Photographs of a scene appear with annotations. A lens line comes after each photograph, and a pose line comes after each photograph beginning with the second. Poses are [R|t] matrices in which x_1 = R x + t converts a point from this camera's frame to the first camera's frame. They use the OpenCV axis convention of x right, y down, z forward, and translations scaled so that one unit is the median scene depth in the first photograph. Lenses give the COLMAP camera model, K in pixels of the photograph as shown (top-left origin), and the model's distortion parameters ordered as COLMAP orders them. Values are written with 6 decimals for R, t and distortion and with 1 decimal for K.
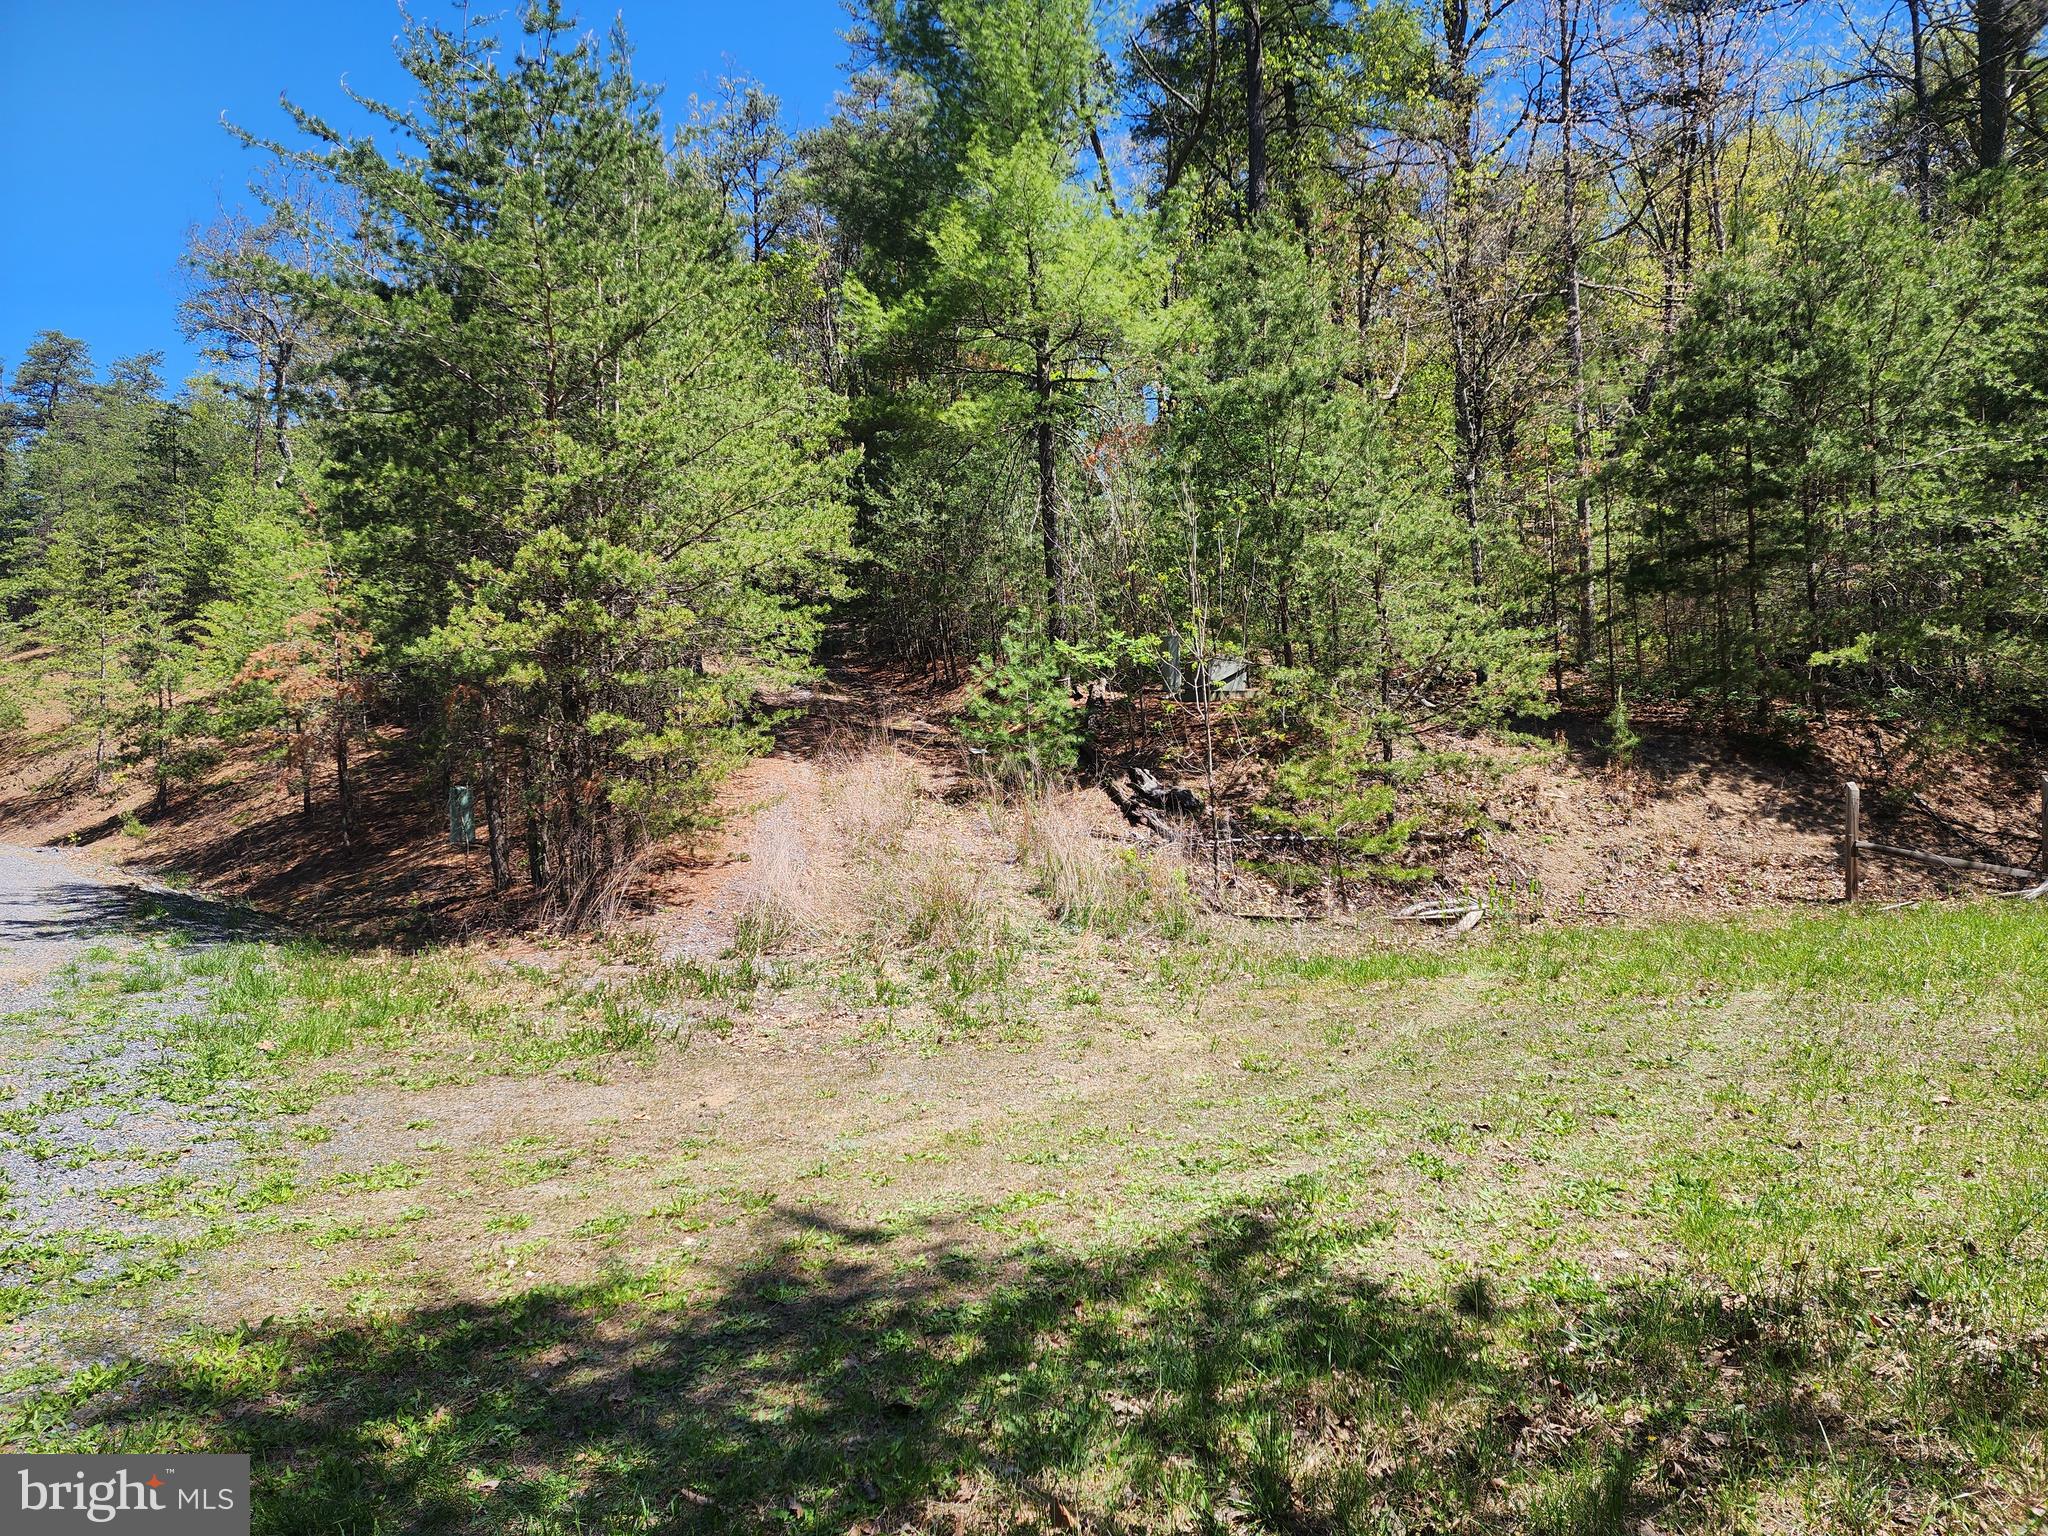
lens RADIAL K [[1347.9, 0, 1021.2], [0, 1347.9, 782.6], [0, 0, 1]] dist [0.092257, -0.079533]
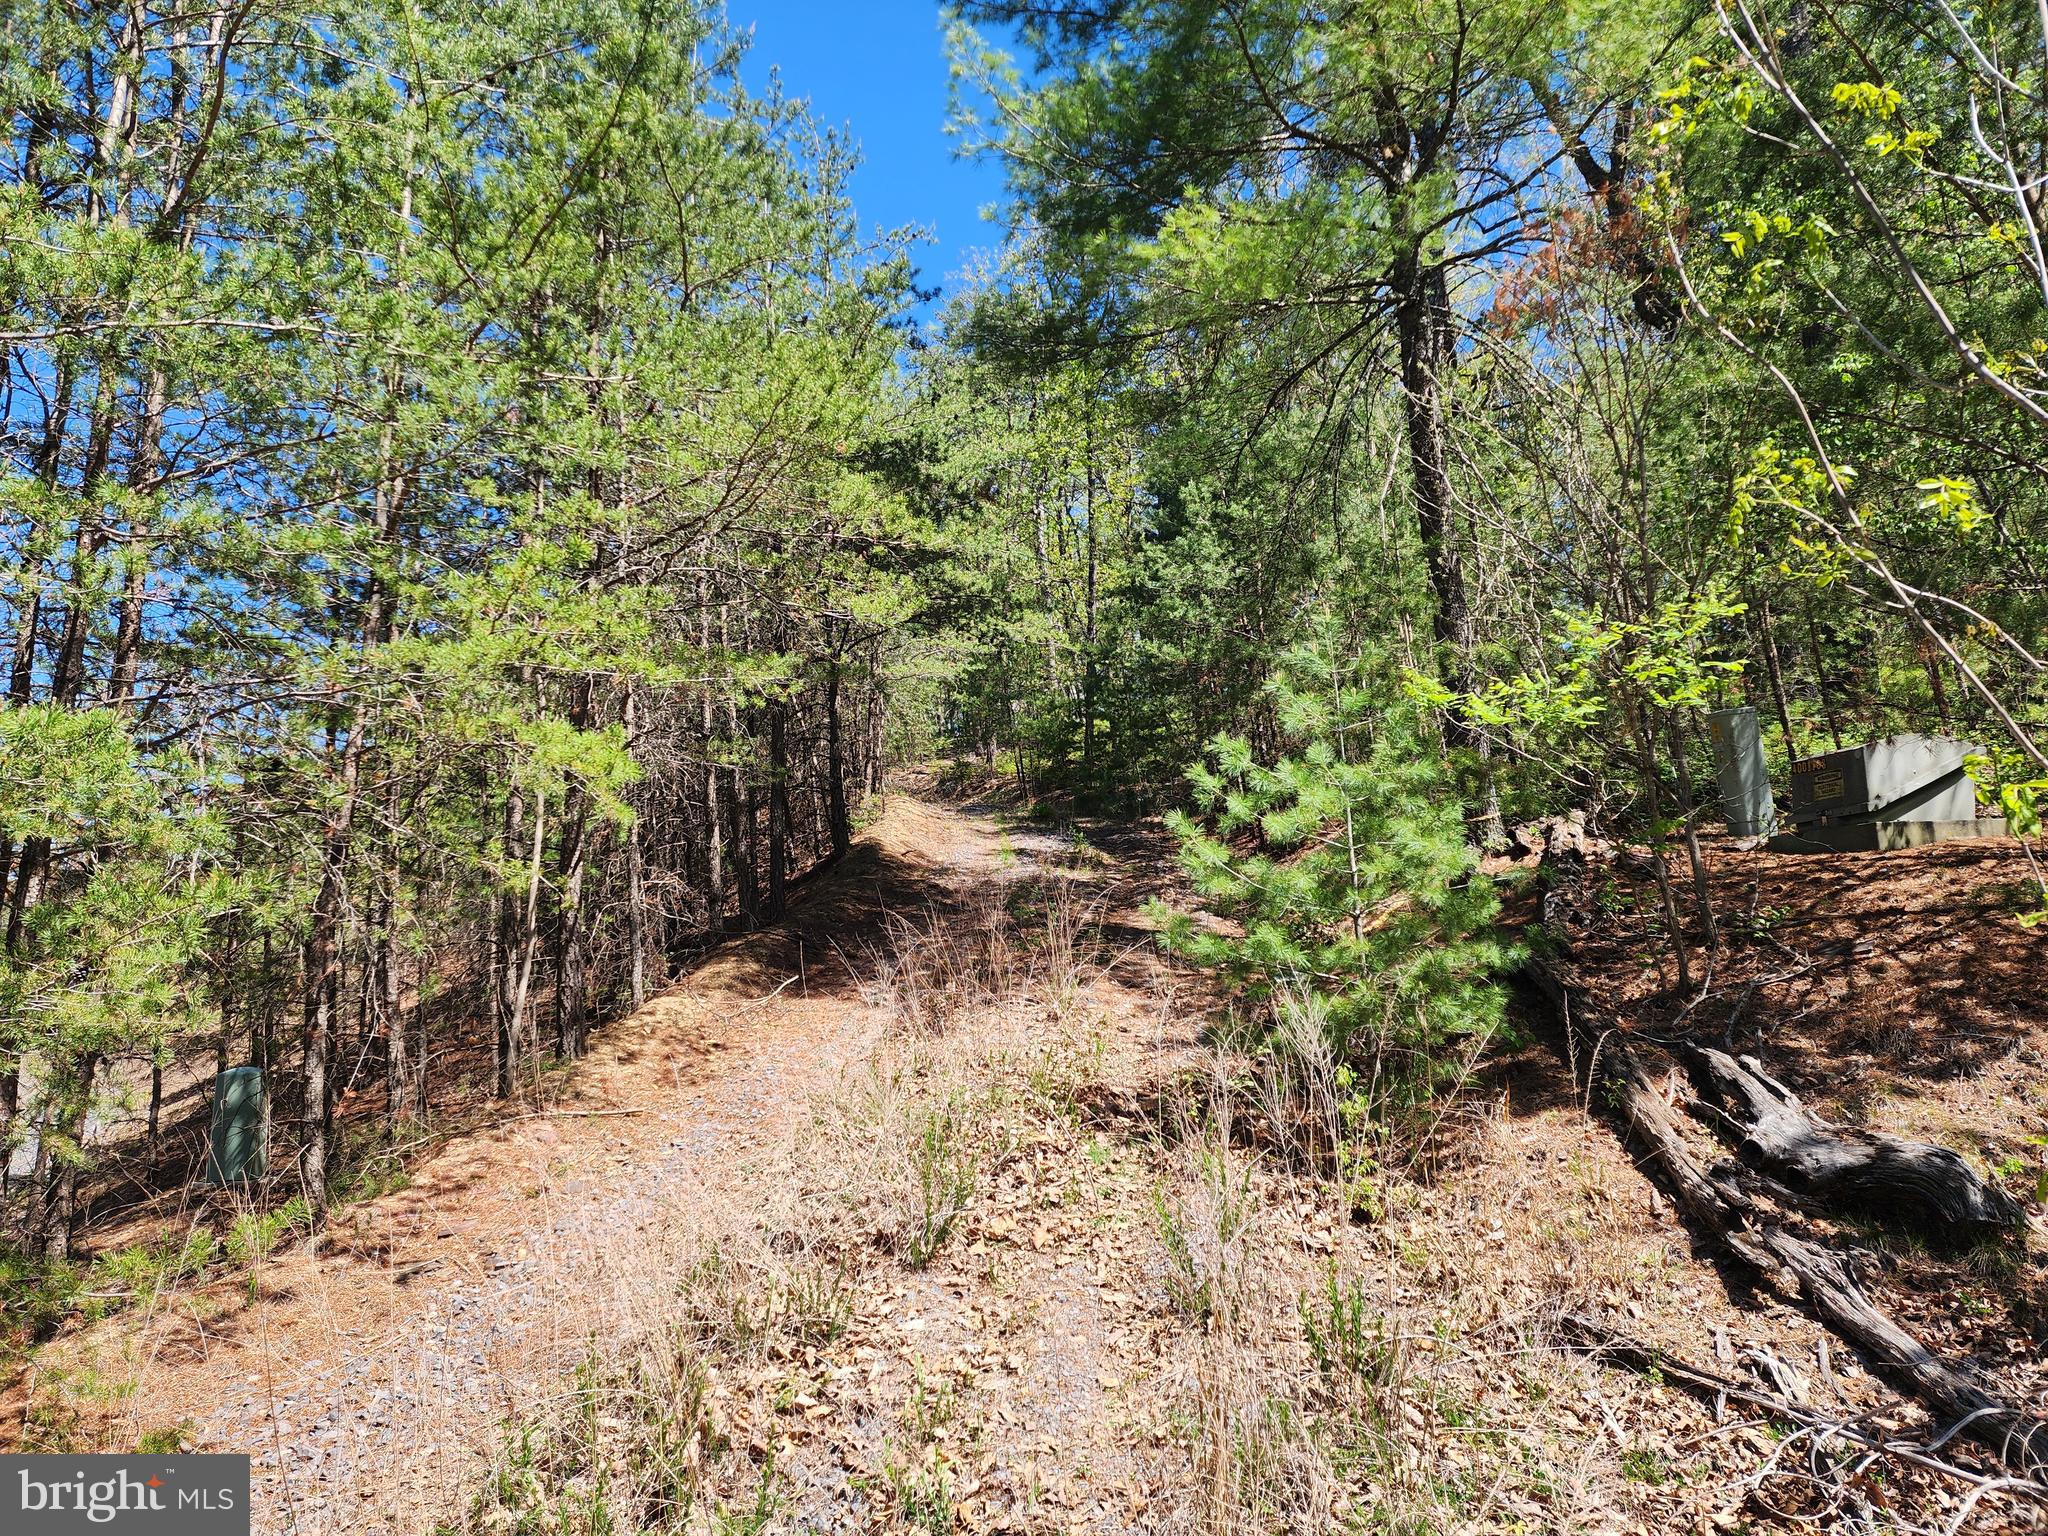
lens RADIAL K [[1347.9, 0, 1020.5], [0, 1347.9, 725.5], [0, 0, 1]] dist [0.092257, -0.079533]
pose [[0.945942, -0.064938, -0.317768, 0.043286], [0.005140, 0.982630, -0.185507, -0.028729], [0.324294, 0.173845, 0.929845, 0.687184]]
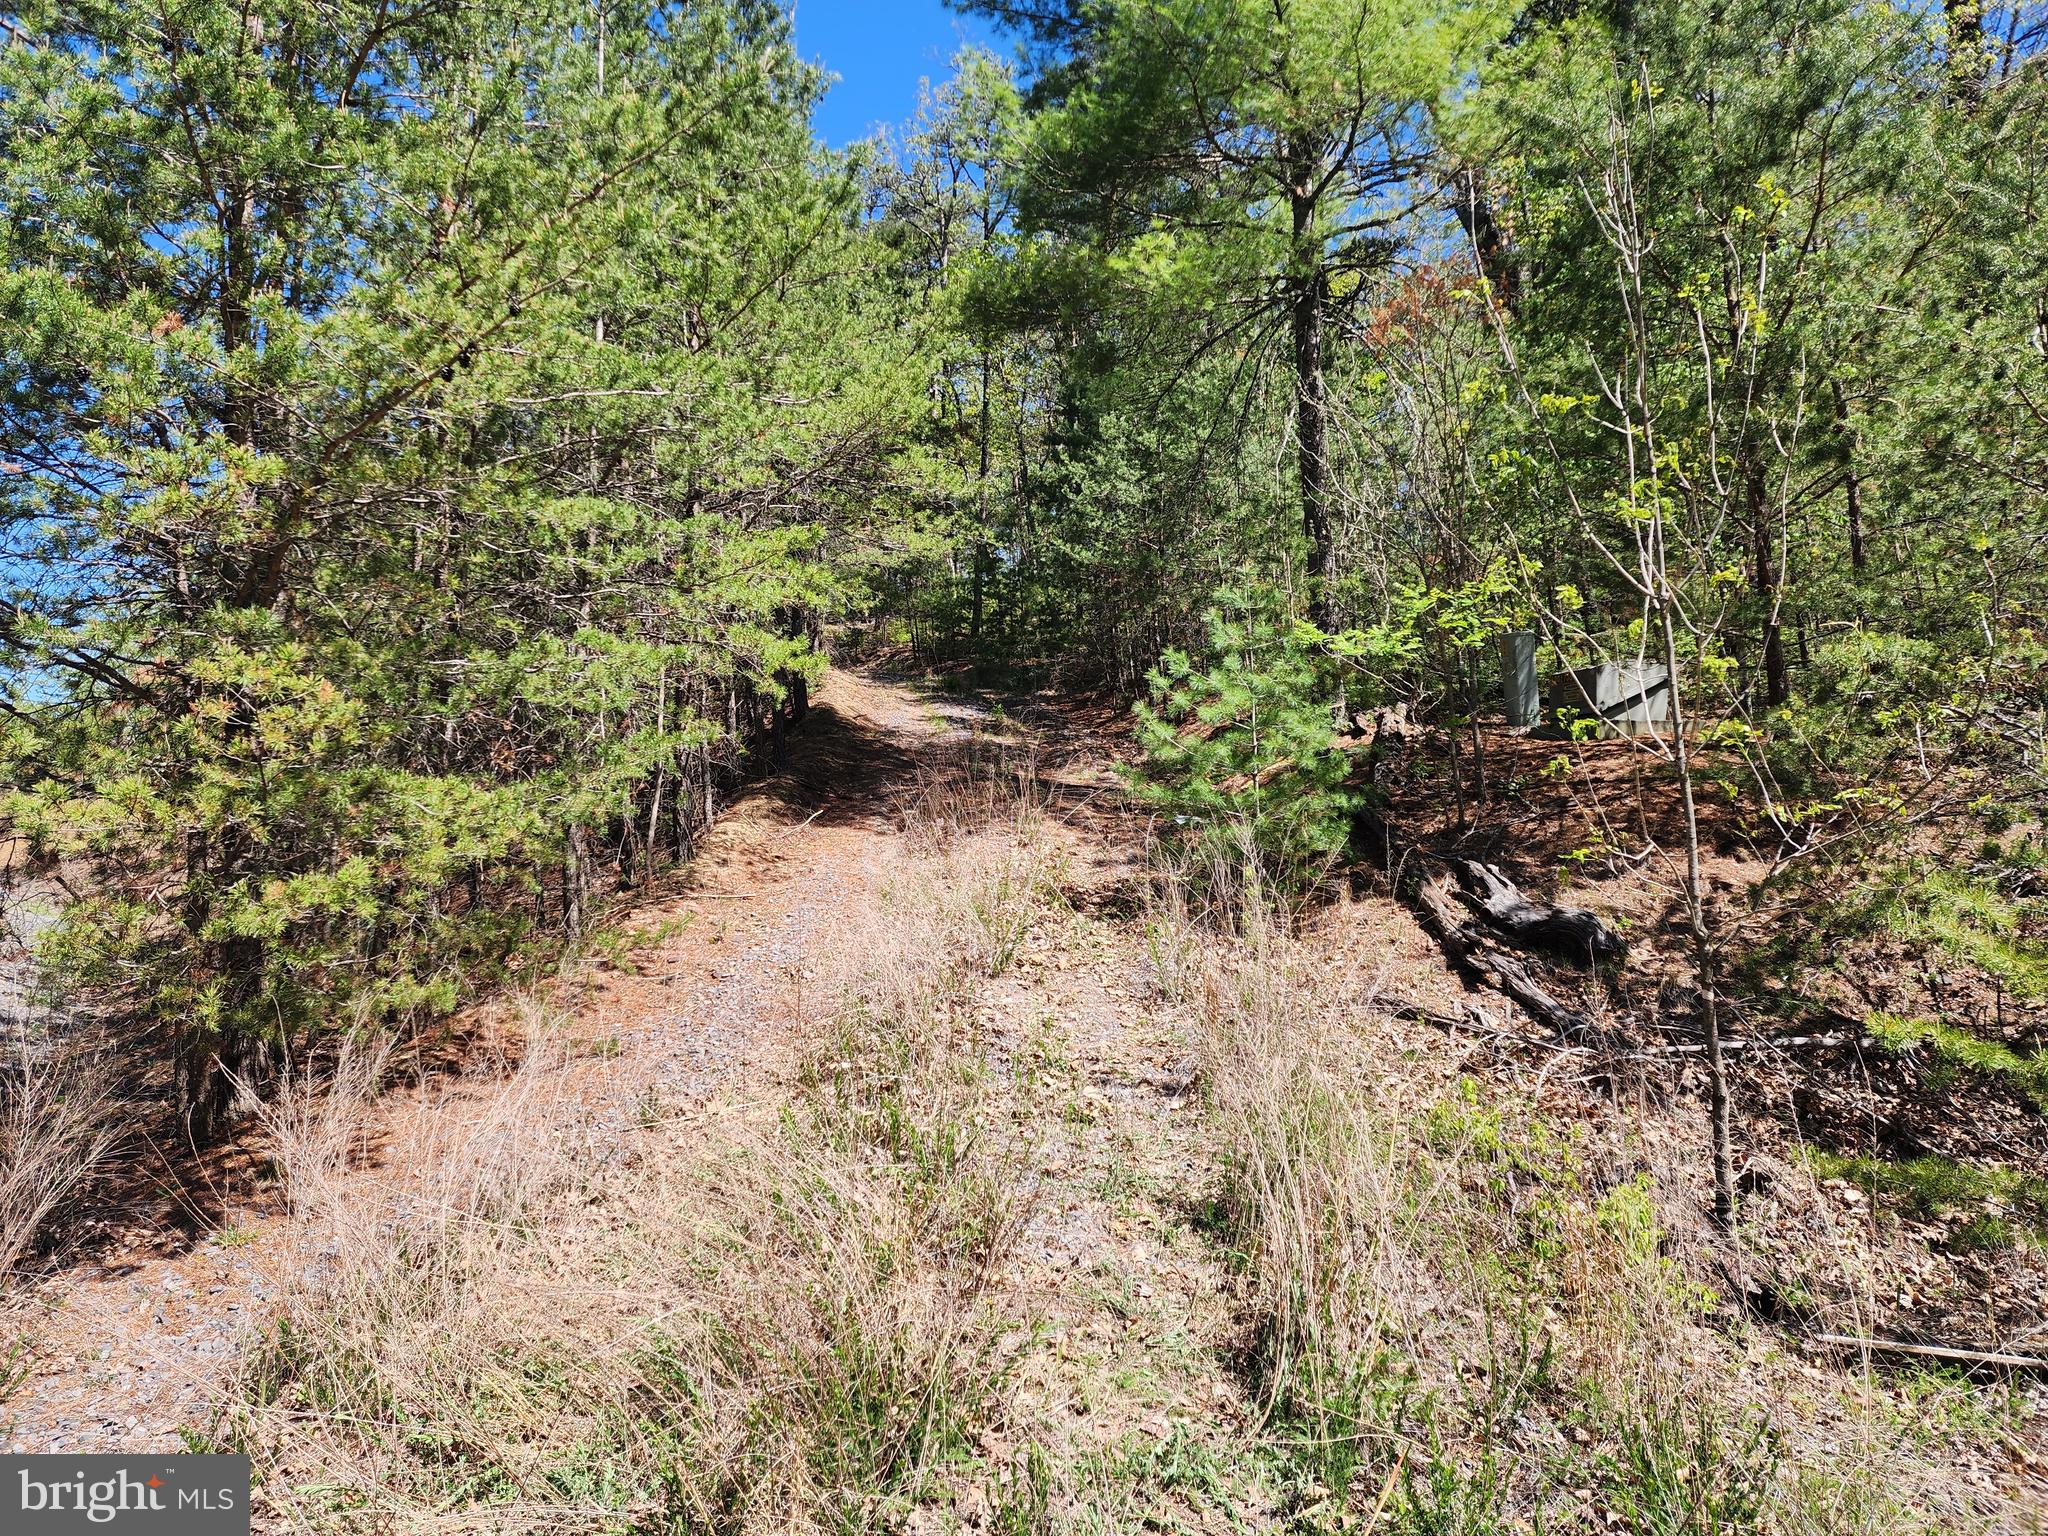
lens RADIAL K [[1347.9, 0, 1011.9], [0, 1347.9, 735.8], [0, 0, 1]] dist [0.092257, -0.079533]
pose [[0.976139, 0.000505, -0.217144, 0.030459], [-0.017748, 0.996837, -0.077468, -0.016372], [0.216418, 0.079473, 0.973061, 0.496143]]
